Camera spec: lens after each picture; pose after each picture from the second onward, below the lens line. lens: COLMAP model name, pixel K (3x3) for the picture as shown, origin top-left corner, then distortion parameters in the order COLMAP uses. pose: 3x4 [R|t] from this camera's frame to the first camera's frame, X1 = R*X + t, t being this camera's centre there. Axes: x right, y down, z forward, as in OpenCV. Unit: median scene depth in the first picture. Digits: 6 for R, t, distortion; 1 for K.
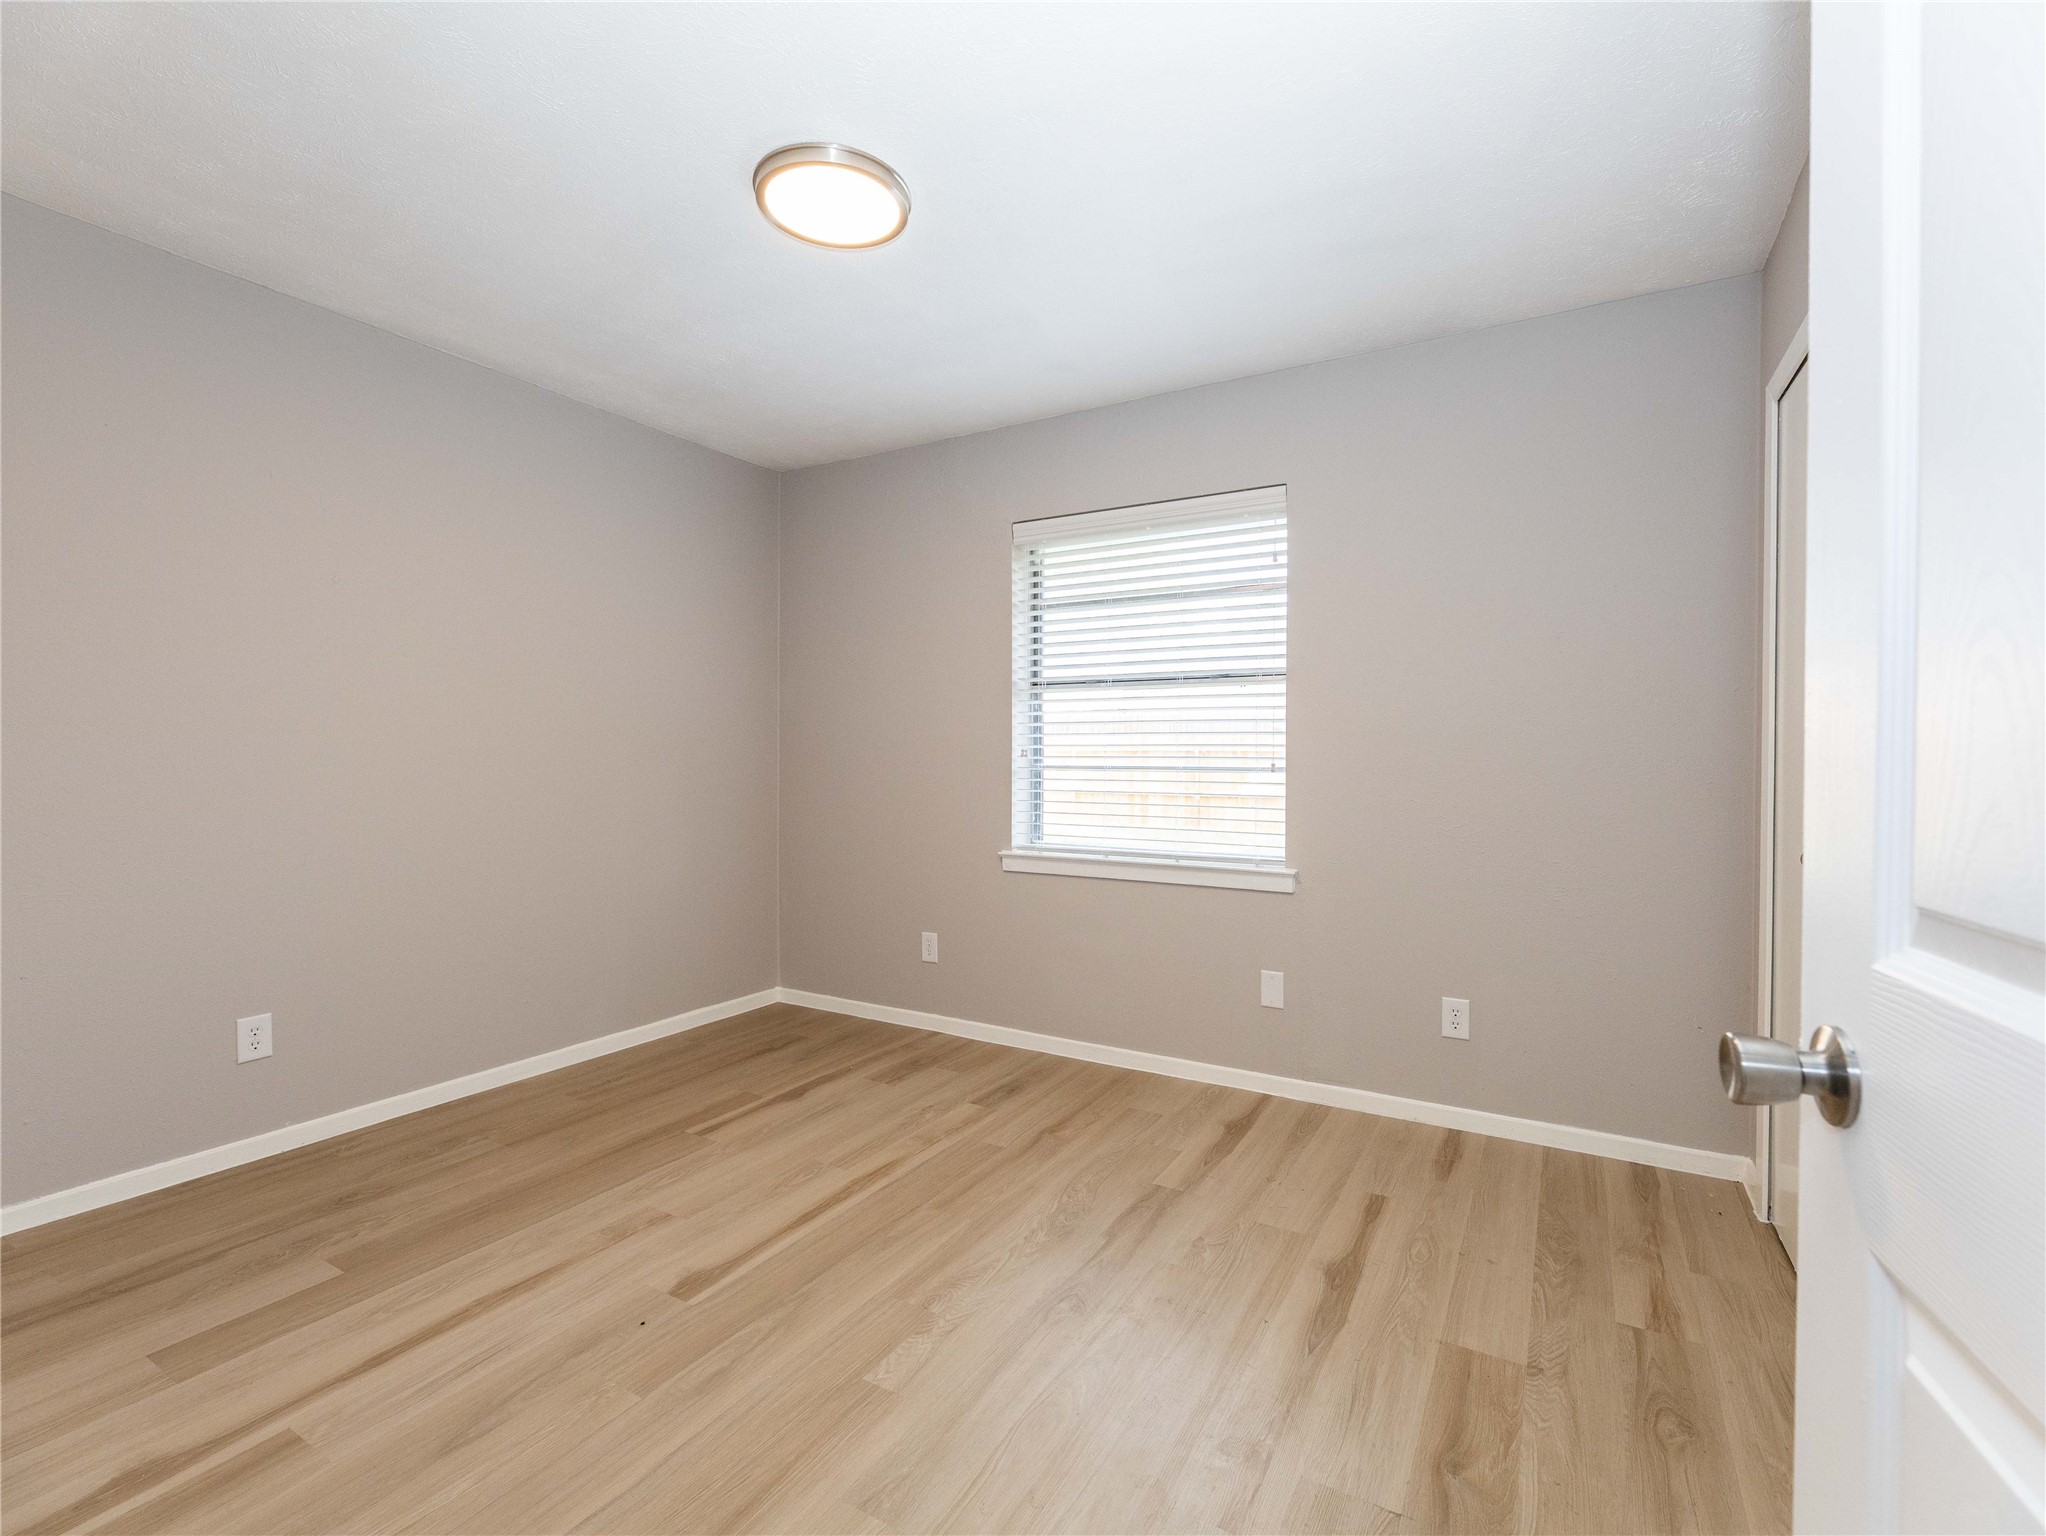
lens RADIAL K [[917.4, 0, 1036.4], [0, 917.4, 766.7], [0, 0, 1]] dist [-0.000419, -0.000122]
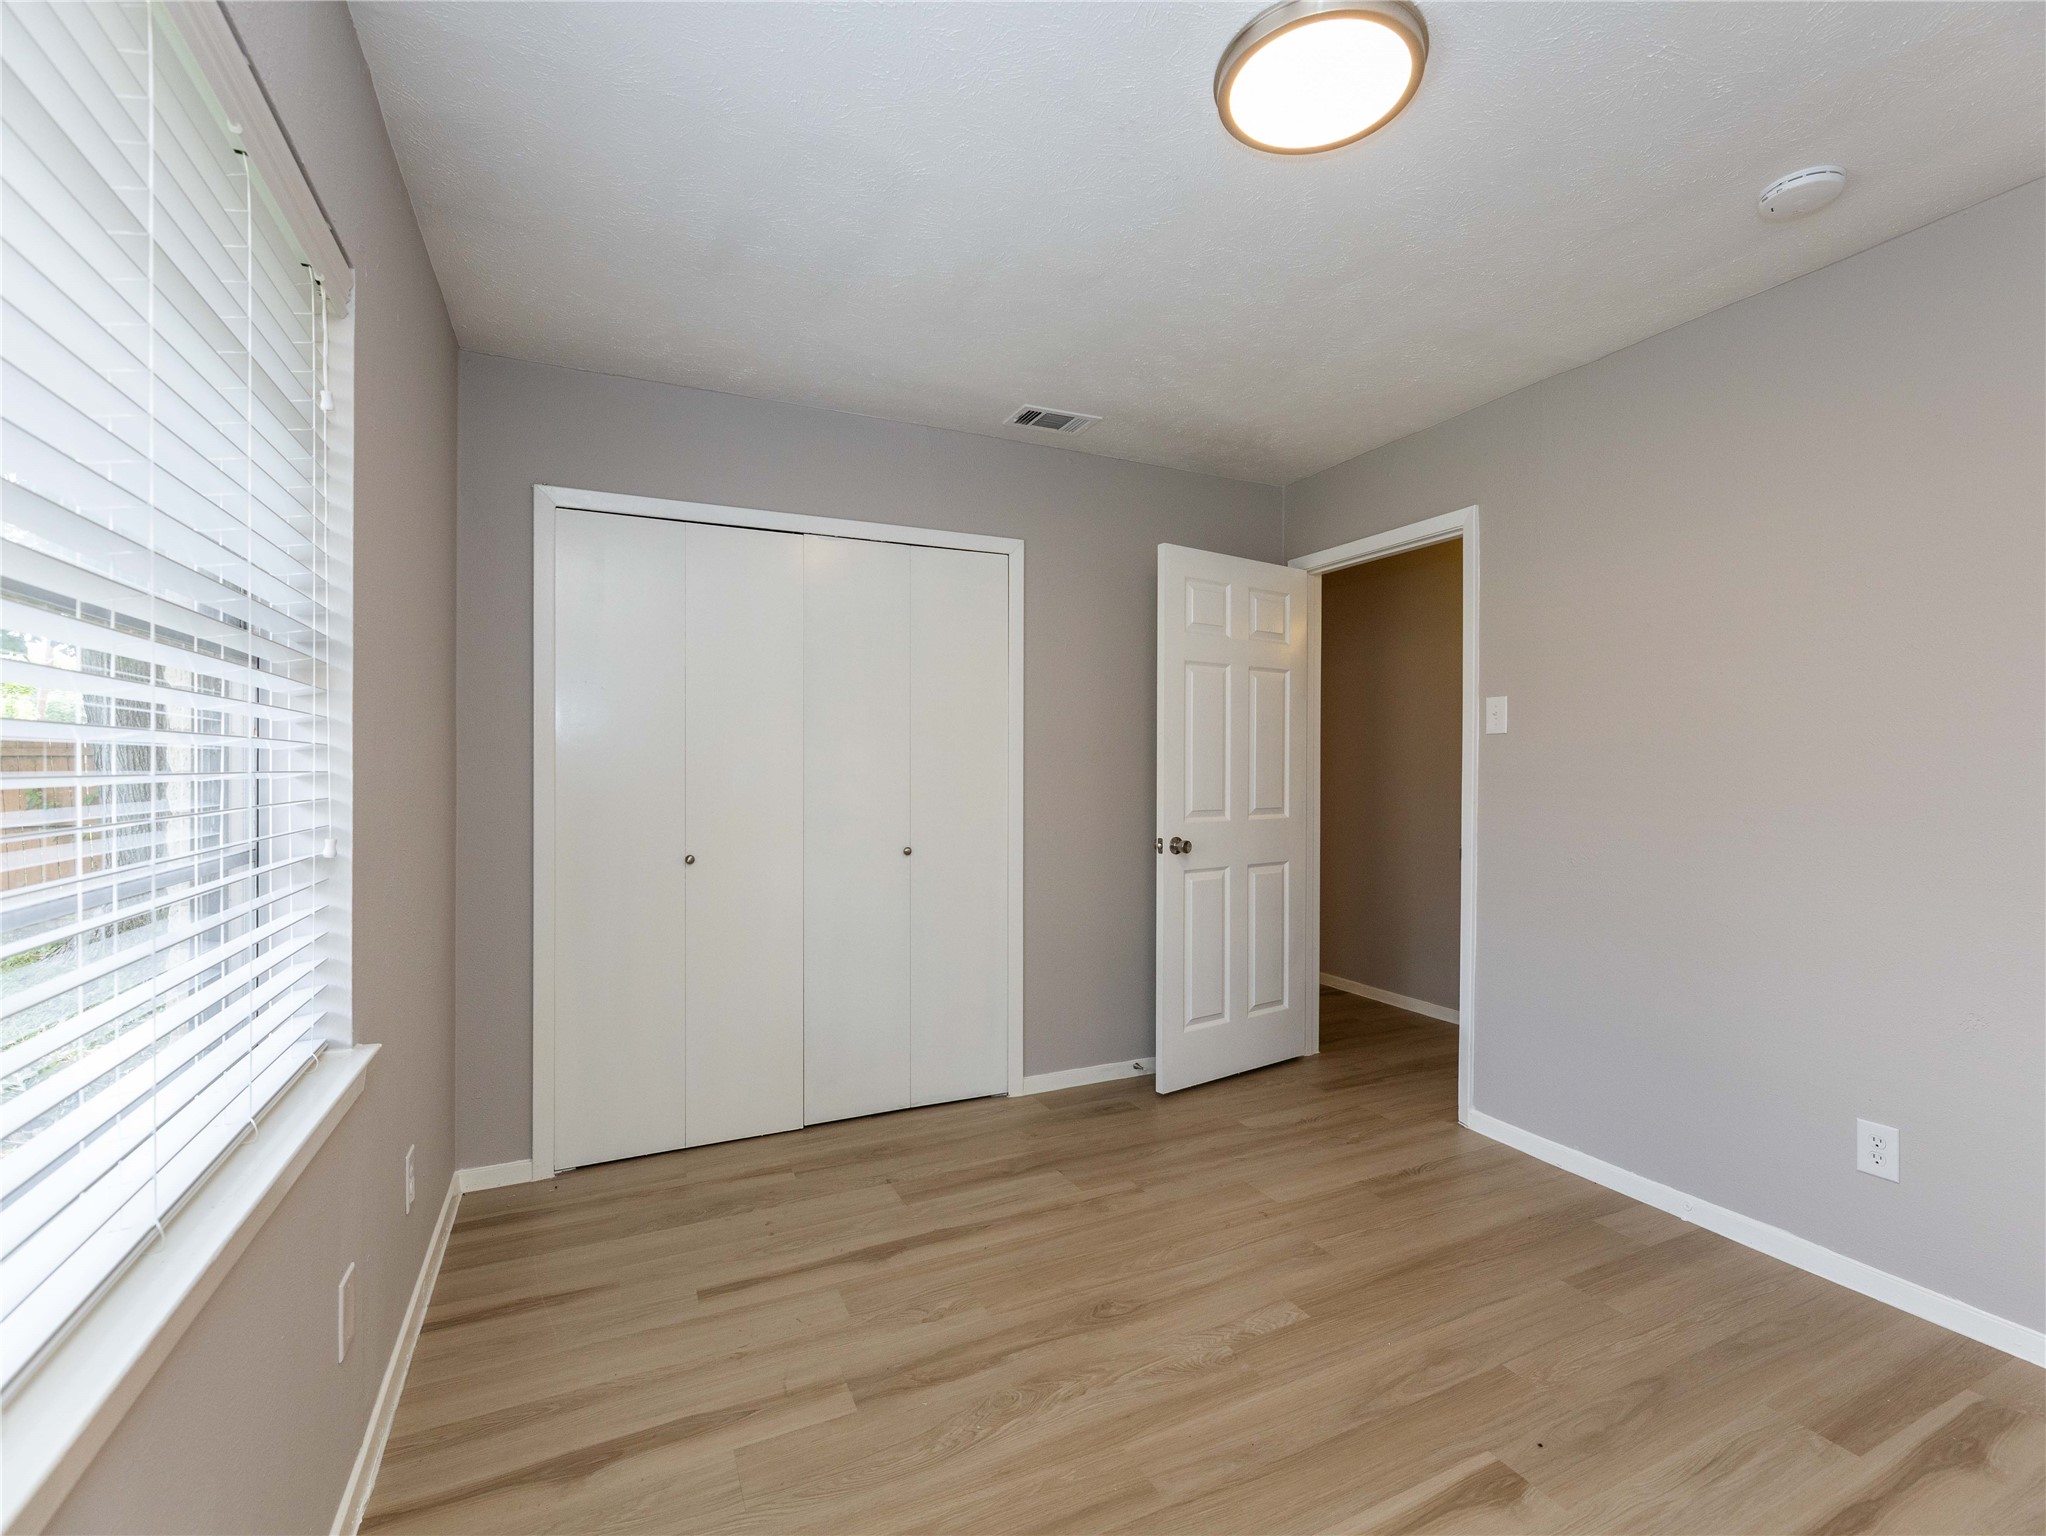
lens RADIAL K [[917.4, 0, 1036.4], [0, 917.4, 766.7], [0, 0, 1]] dist [-0.000419, -0.000122]
pose [[-0.825102, -0.003440, 0.564974, -0.486319], [0.003998, 0.999921, 0.011927, -0.071339], [-0.564970, 0.012100, -0.825023, 1.861001]]
